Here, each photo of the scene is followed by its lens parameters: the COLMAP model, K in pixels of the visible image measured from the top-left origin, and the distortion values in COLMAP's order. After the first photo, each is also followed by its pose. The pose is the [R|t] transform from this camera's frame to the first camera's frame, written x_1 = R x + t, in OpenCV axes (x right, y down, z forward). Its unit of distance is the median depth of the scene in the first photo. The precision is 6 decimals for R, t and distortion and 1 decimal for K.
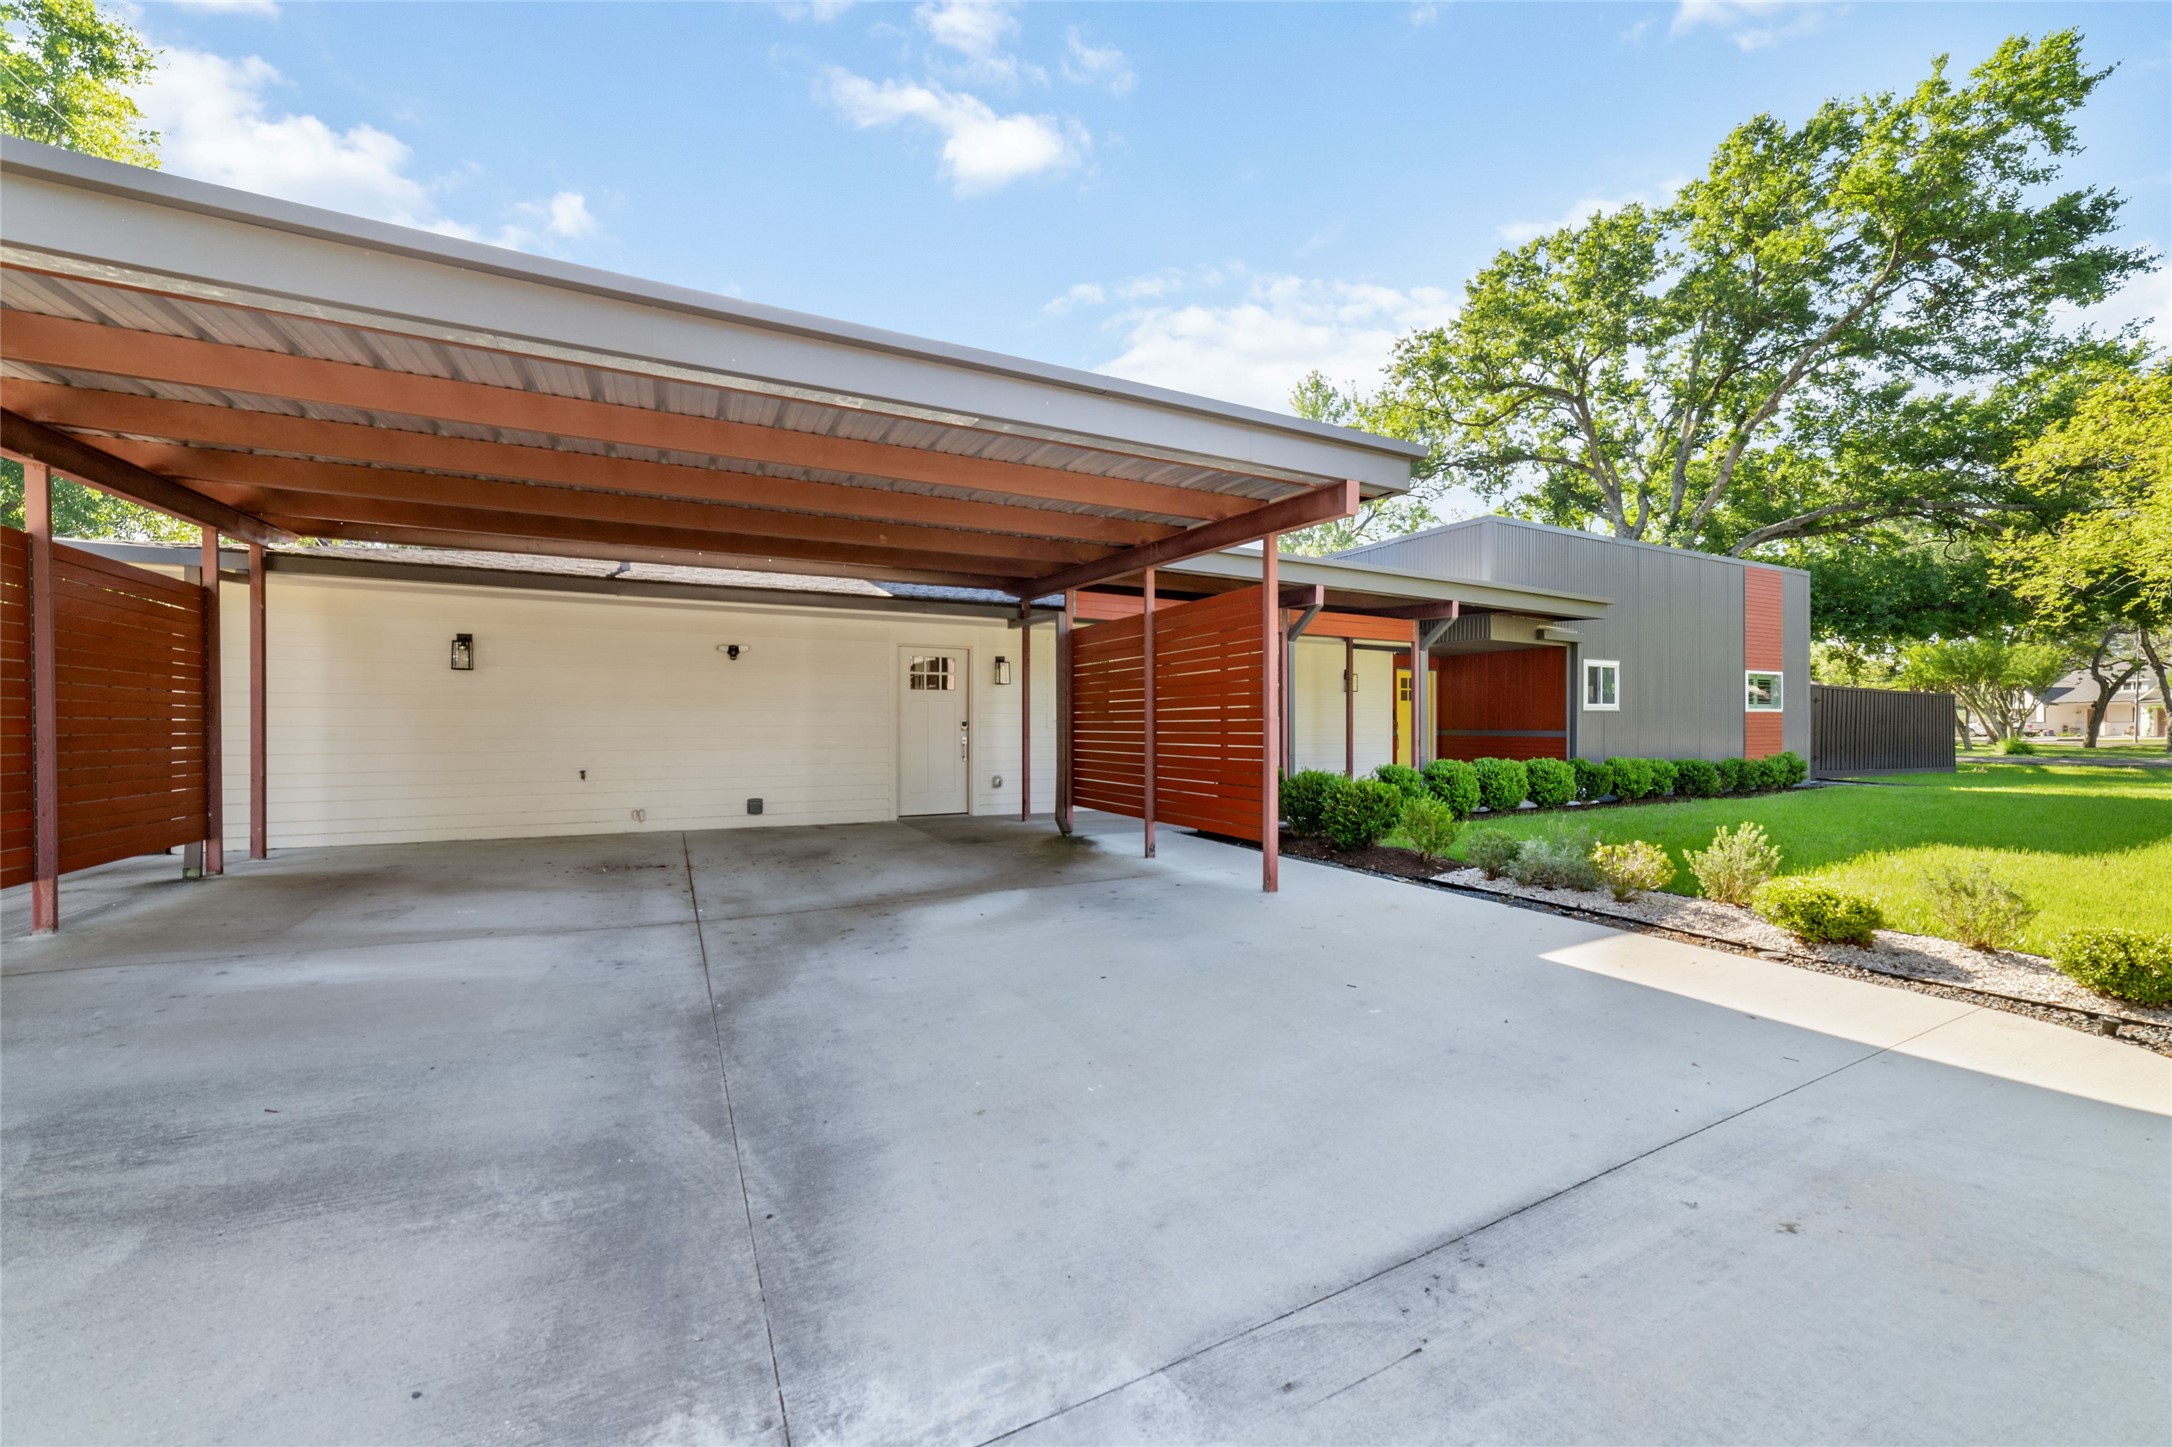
lens RADIAL K [[831.8, 0, 1075.7], [0, 831.8, 722.6], [0, 0, 1]] dist [-0.019299, 0.002027]
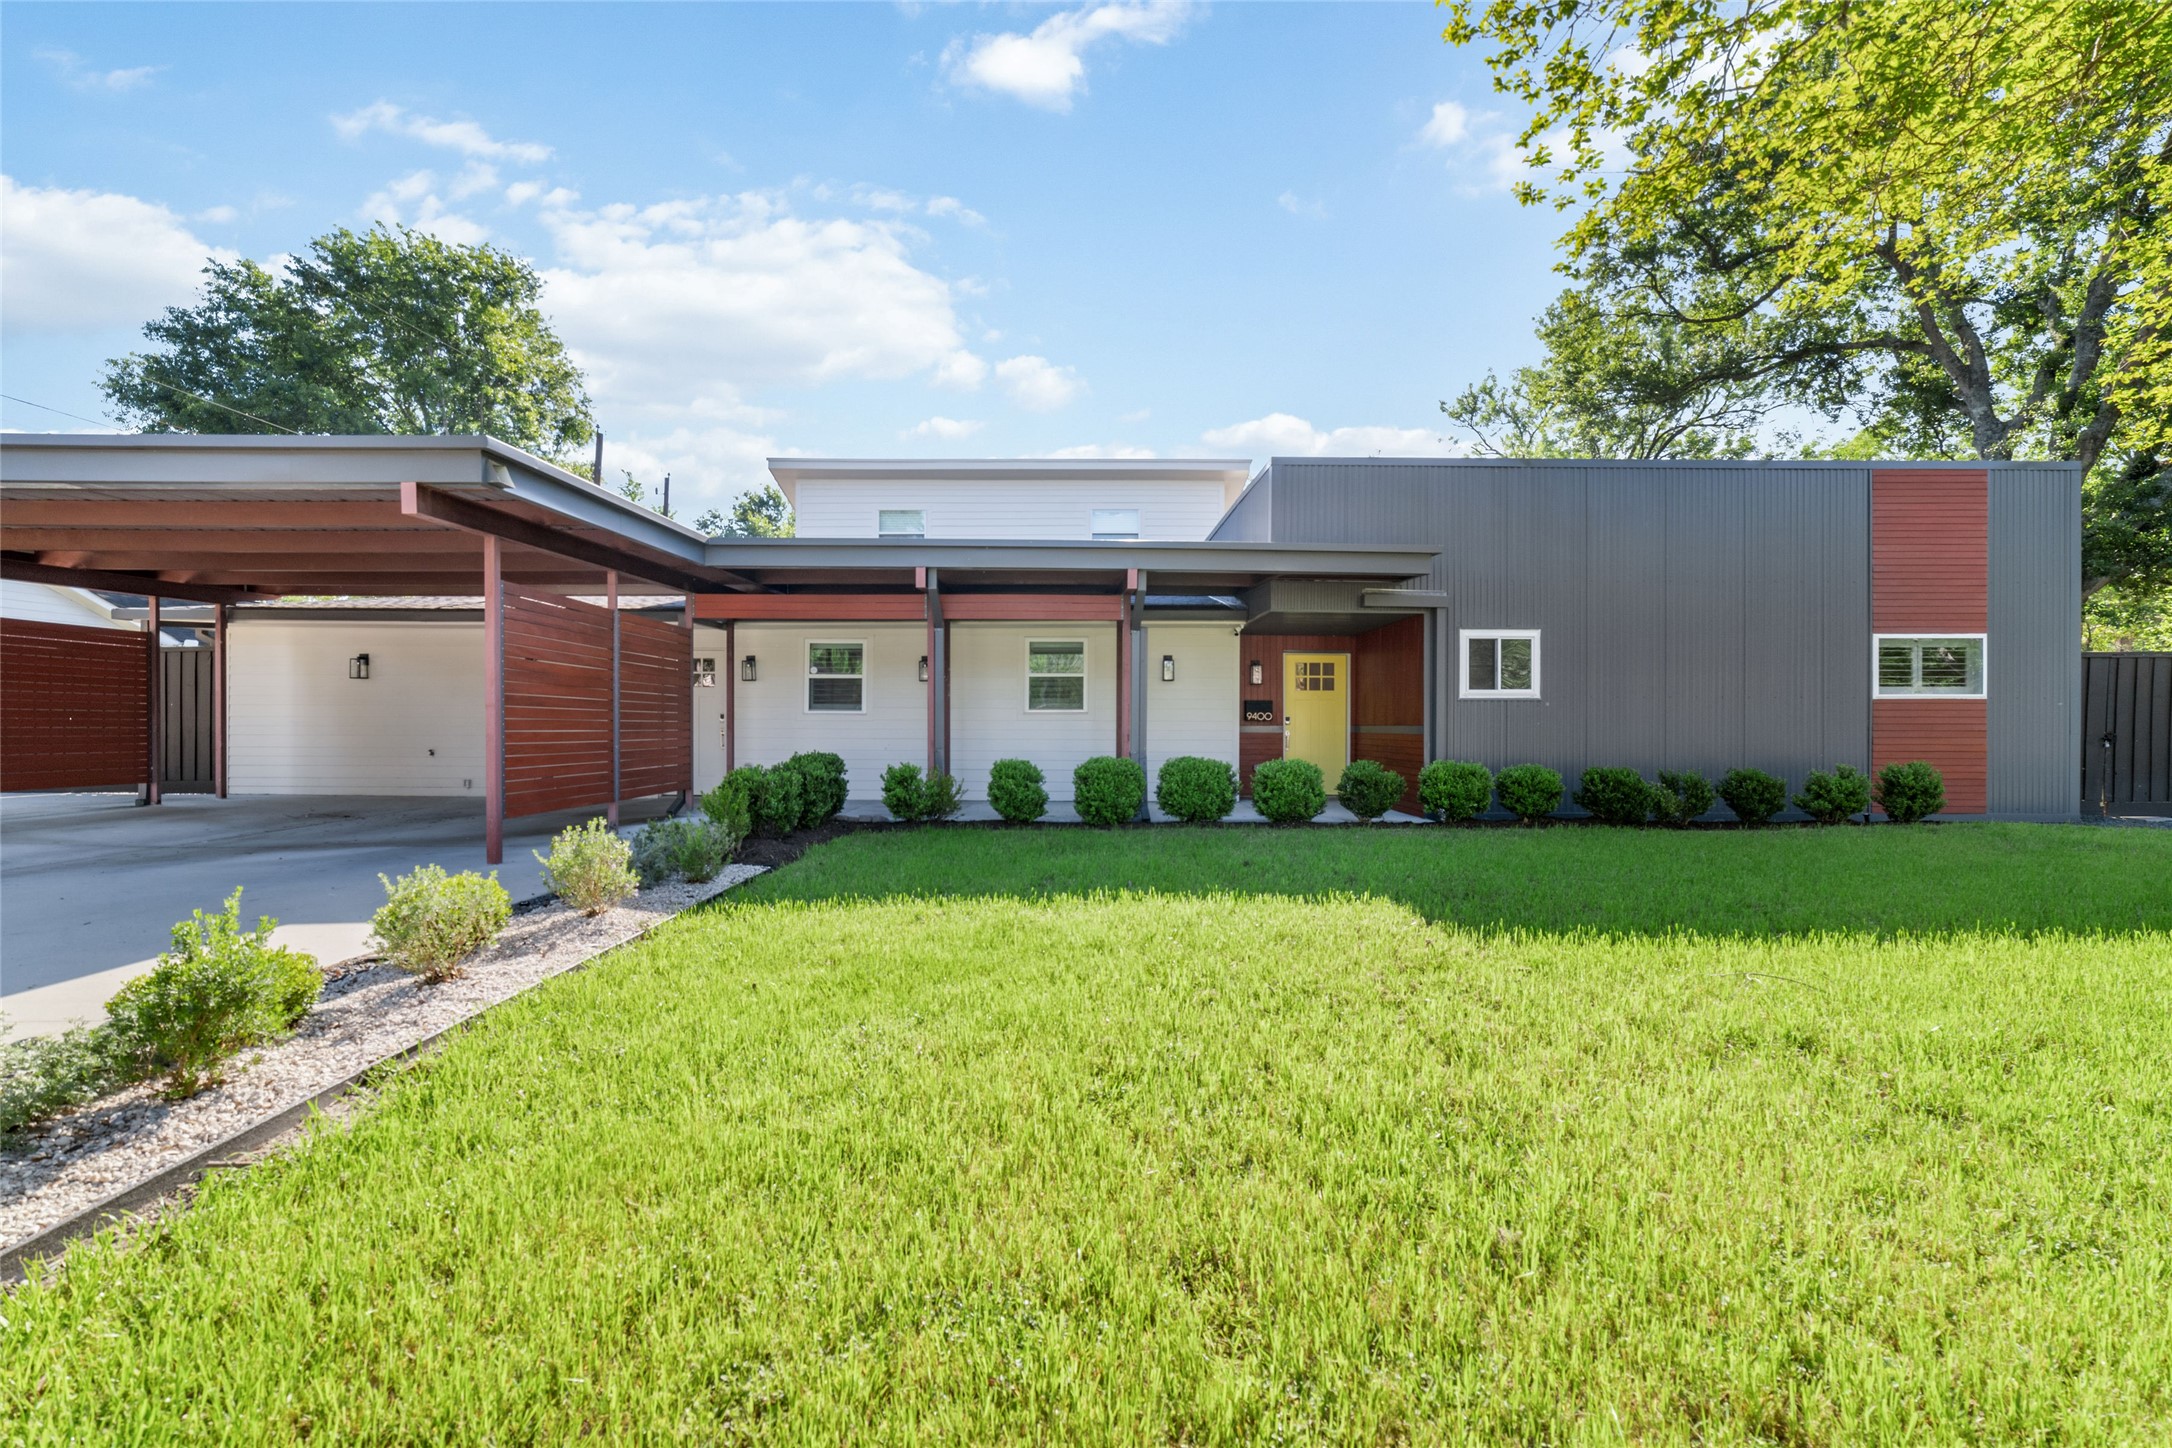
lens RADIAL K [[831.8, 0, 1075.7], [0, 831.8, 723.1], [0, 0, 1]] dist [-0.019299, 0.002027]
pose [[0.886882, 0.000006, -0.461995, 0.661646], [-0.002108, 0.999990, -0.004034, 0.011092], [0.461990, 0.004551, 0.886873, 0.181241]]
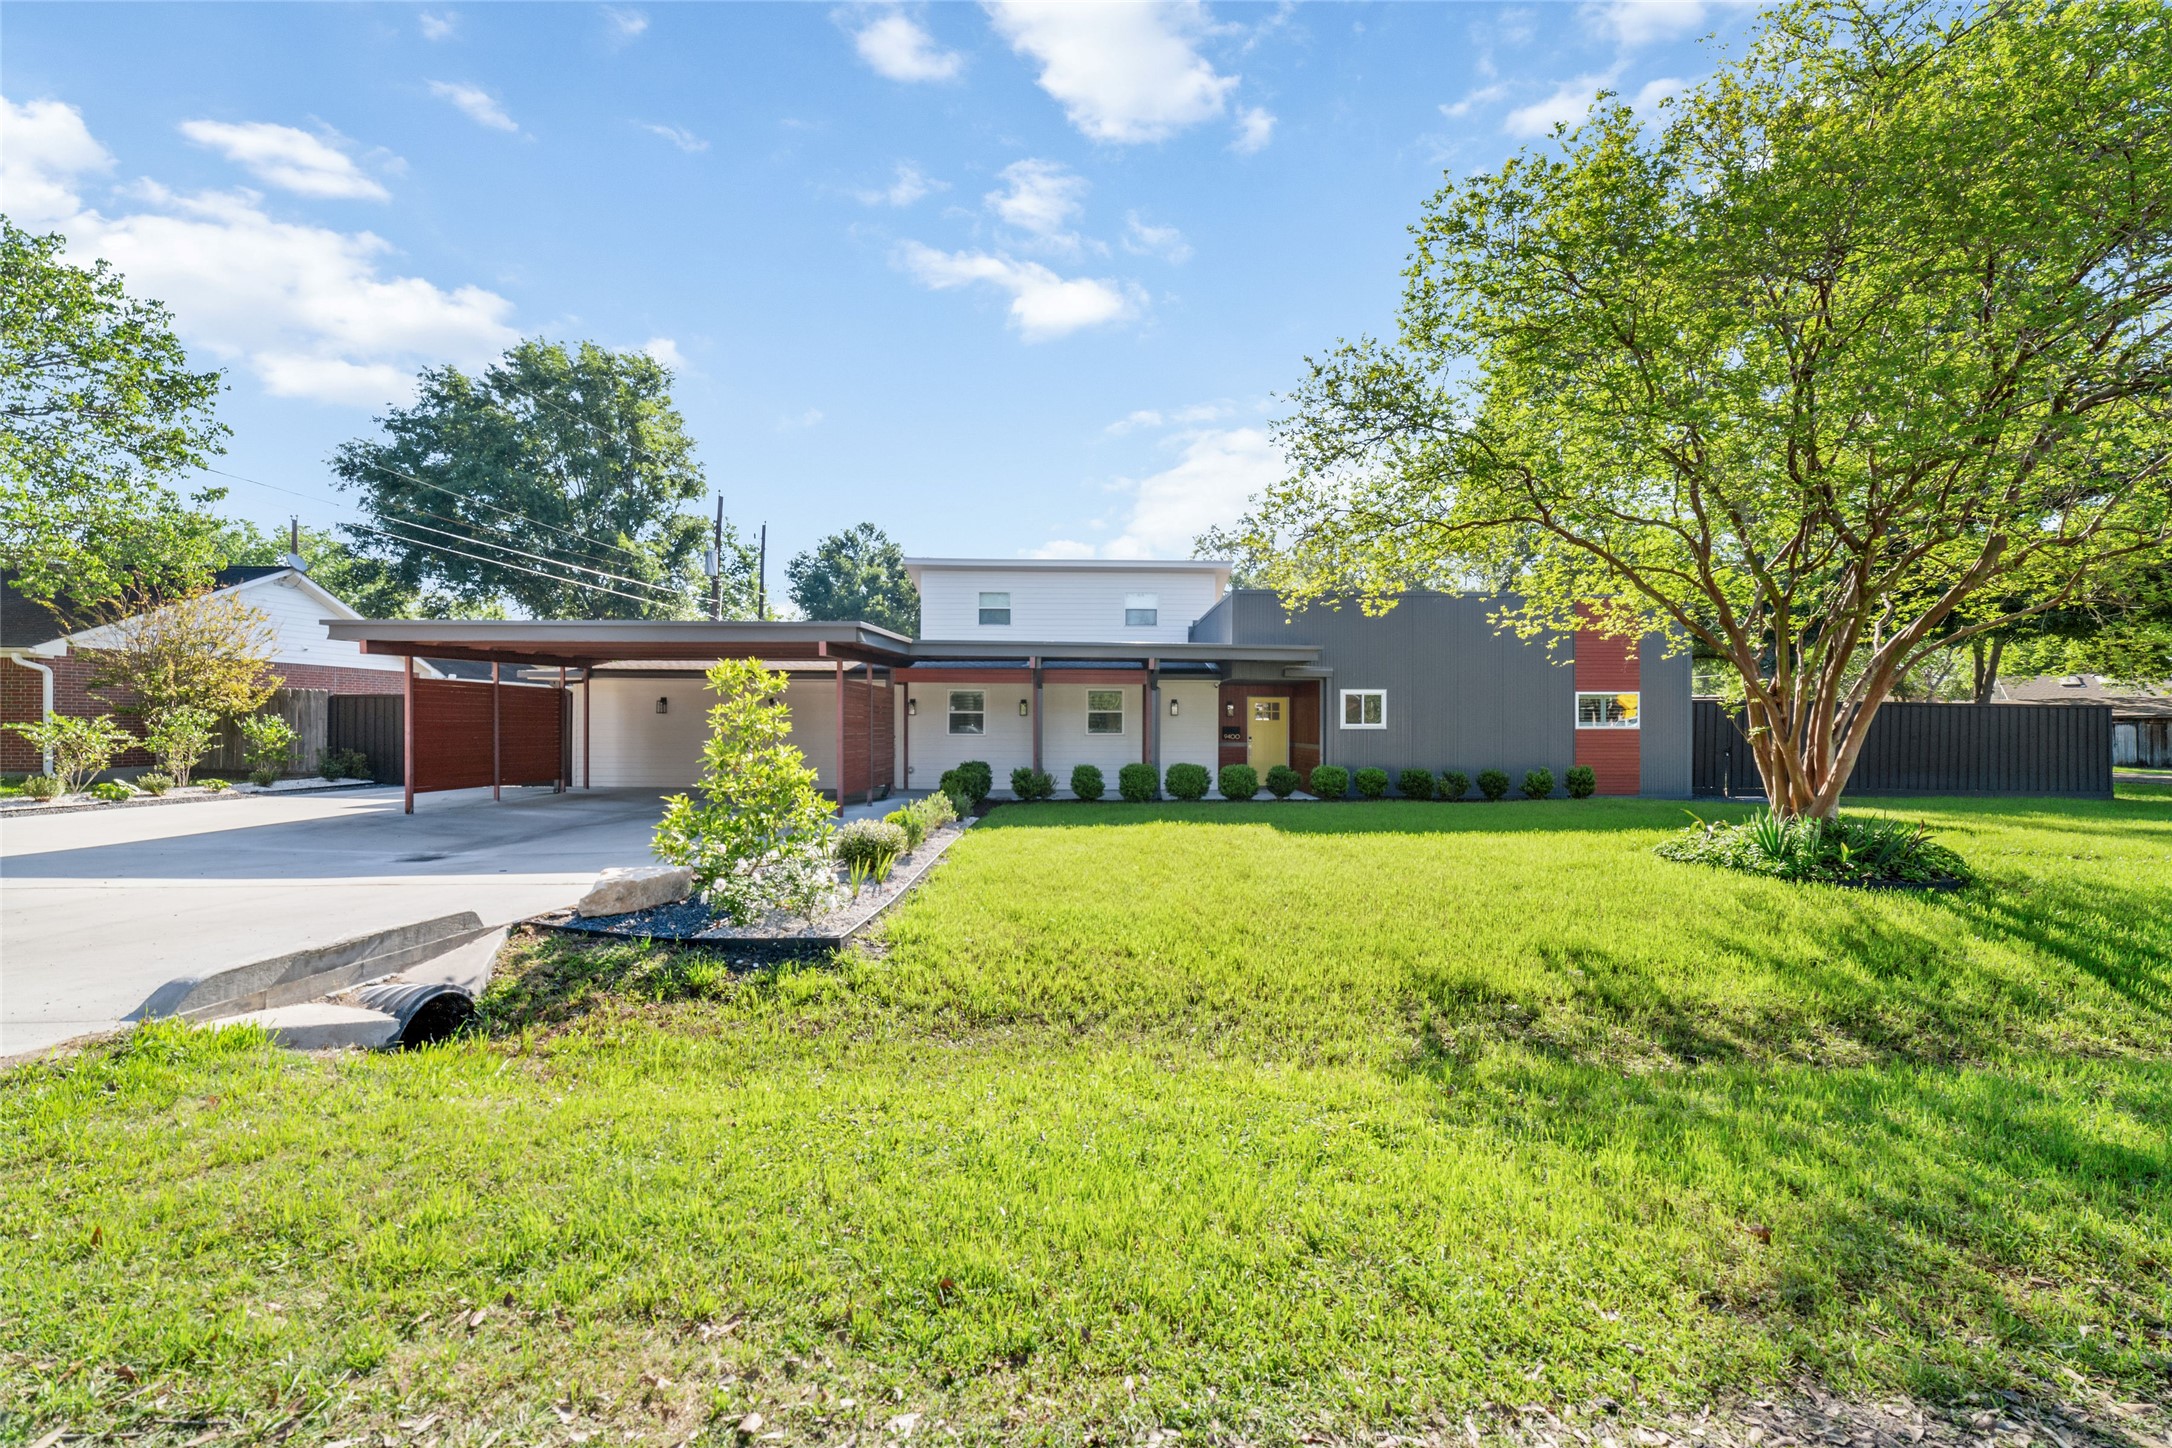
lens RADIAL K [[863.5, 0, 1119.6], [0, 863.5, 719.2], [0, 0, 1]] dist [-0.025316, 0.000191]
pose [[0.898582, -0.001008, -0.438805, 0.908236], [-0.001217, 0.999988, -0.004790, -0.023653], [0.438805, 0.004838, 0.898569, -0.366897]]
